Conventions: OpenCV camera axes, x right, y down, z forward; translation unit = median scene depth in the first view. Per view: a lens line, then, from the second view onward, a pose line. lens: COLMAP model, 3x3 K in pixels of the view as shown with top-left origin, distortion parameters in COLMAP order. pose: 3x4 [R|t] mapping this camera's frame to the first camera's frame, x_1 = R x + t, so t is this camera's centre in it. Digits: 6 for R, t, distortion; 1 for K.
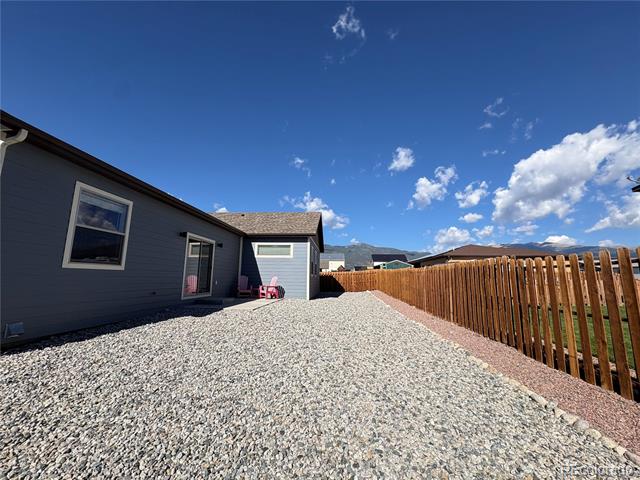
lens RADIAL K [[256.6, 0, 321.5], [0, 256.6, 245.7], [0, 0, 1]] dist [-0.000300, 0.000625]
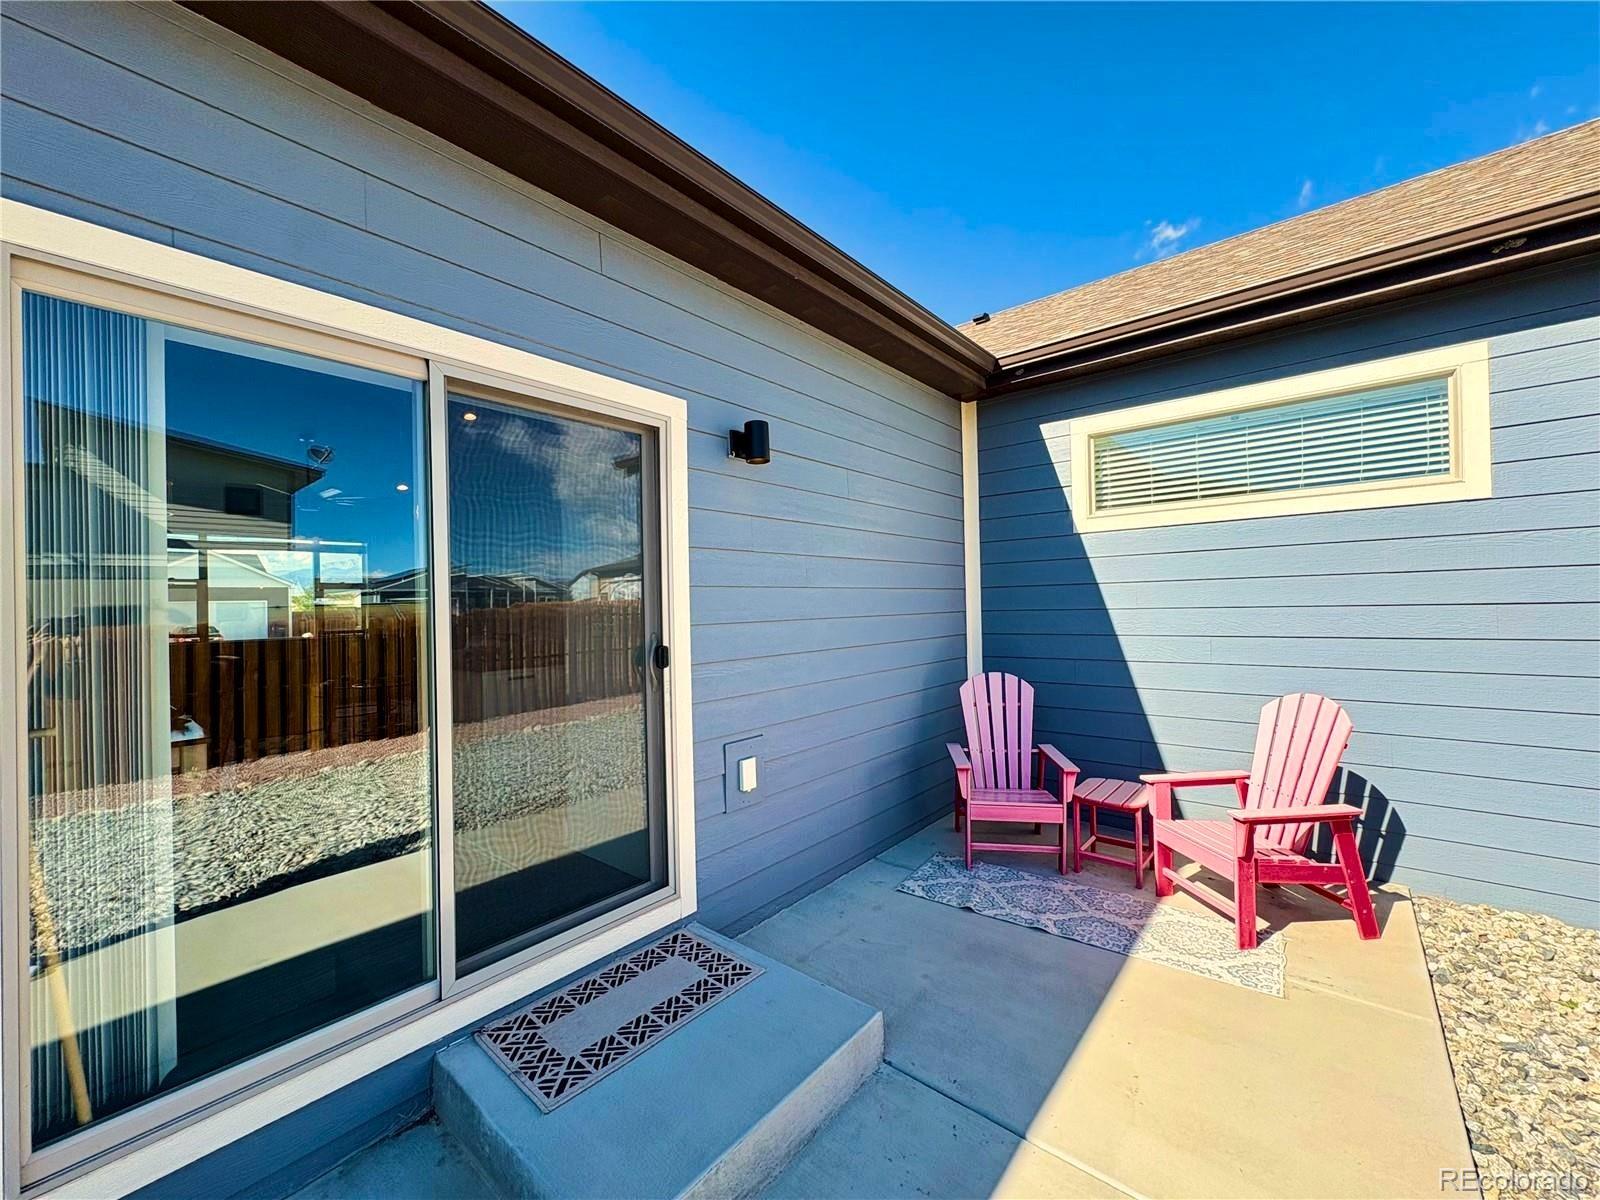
lens RADIAL K [[641.6, 0, 803.7], [0, 641.6, 614.3], [0, 0, 1]] dist [-0.000300, 0.000625]
pose [[0.814144, -0.021539, -0.580264, -0.222994], [0.108690, 0.987302, 0.115851, 0.041456], [0.570400, -0.157389, 0.806146, 0.792584]]
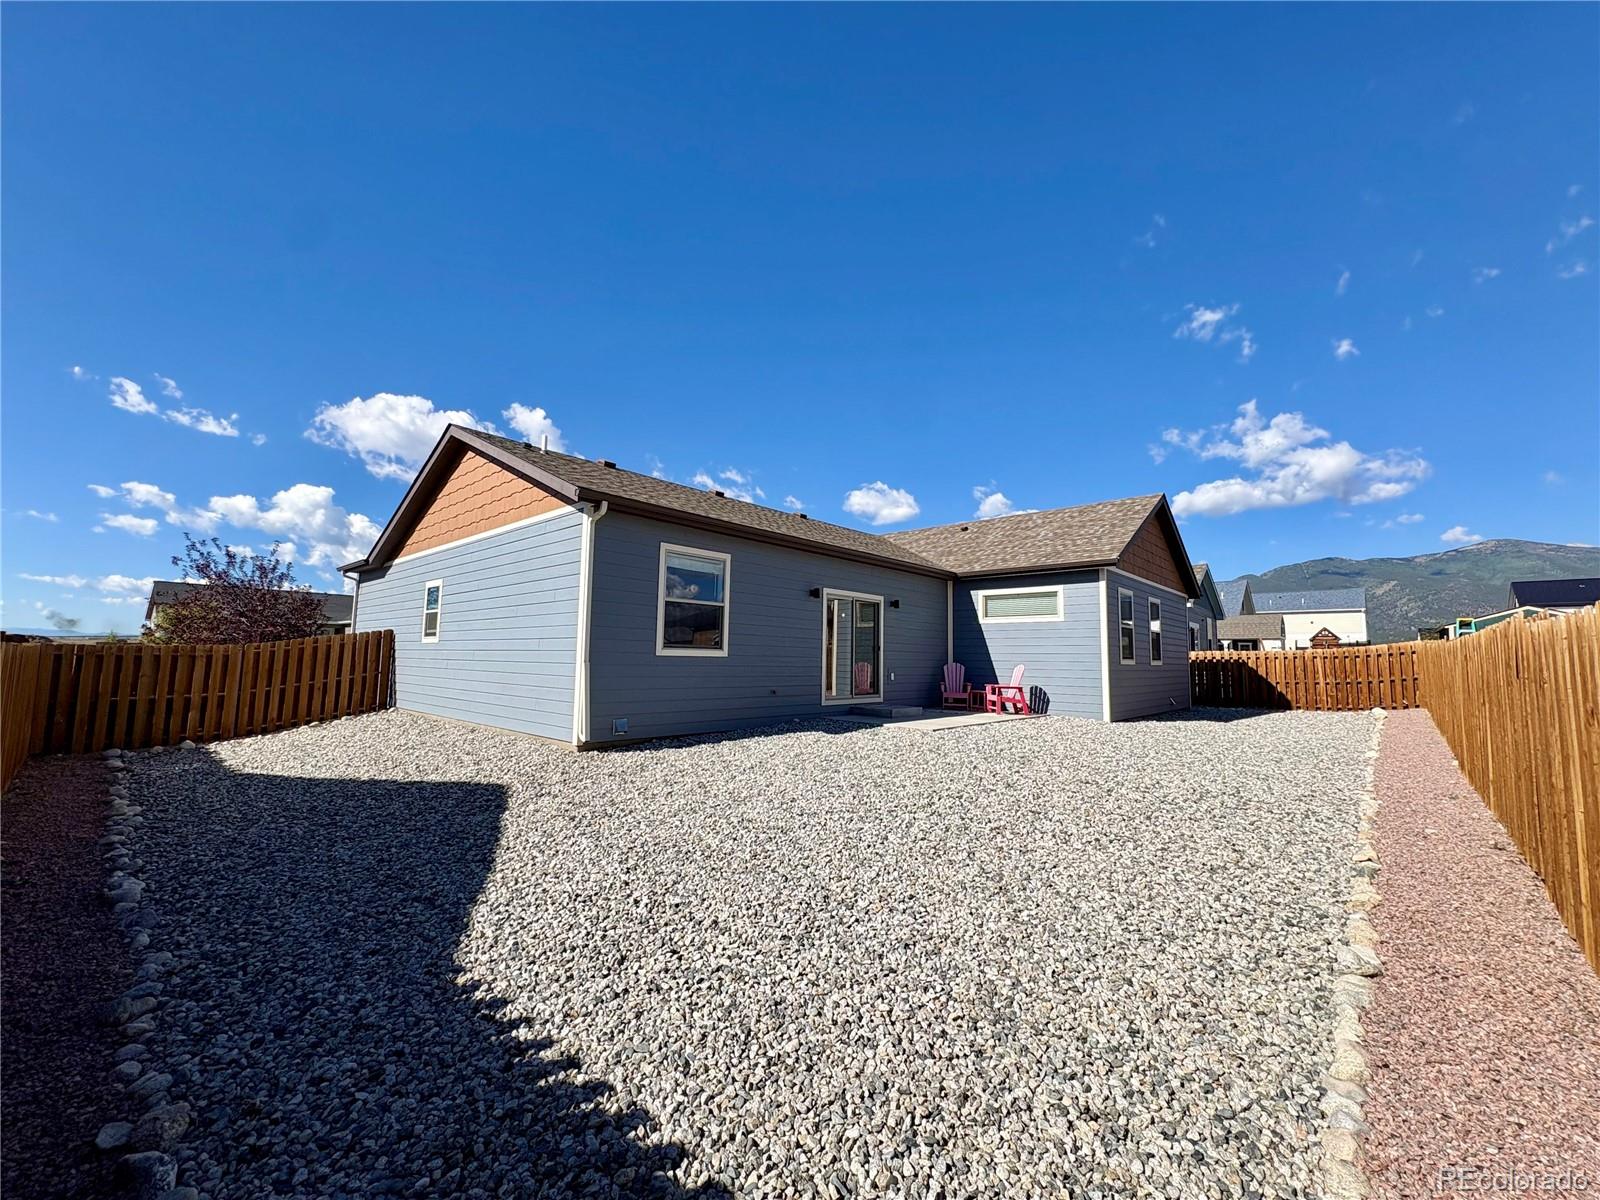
lens RADIAL K [[645.2, 0, 800.0], [0, 645.2, 600.0], [0, 0, 1]] dist [-0.001922, 0.000005]
pose [[0.778520, -0.057576, -0.624973, 0.264552], [0.072547, 0.997364, -0.001512, -0.021810], [0.623412, -0.044162, 0.780645, -0.124905]]
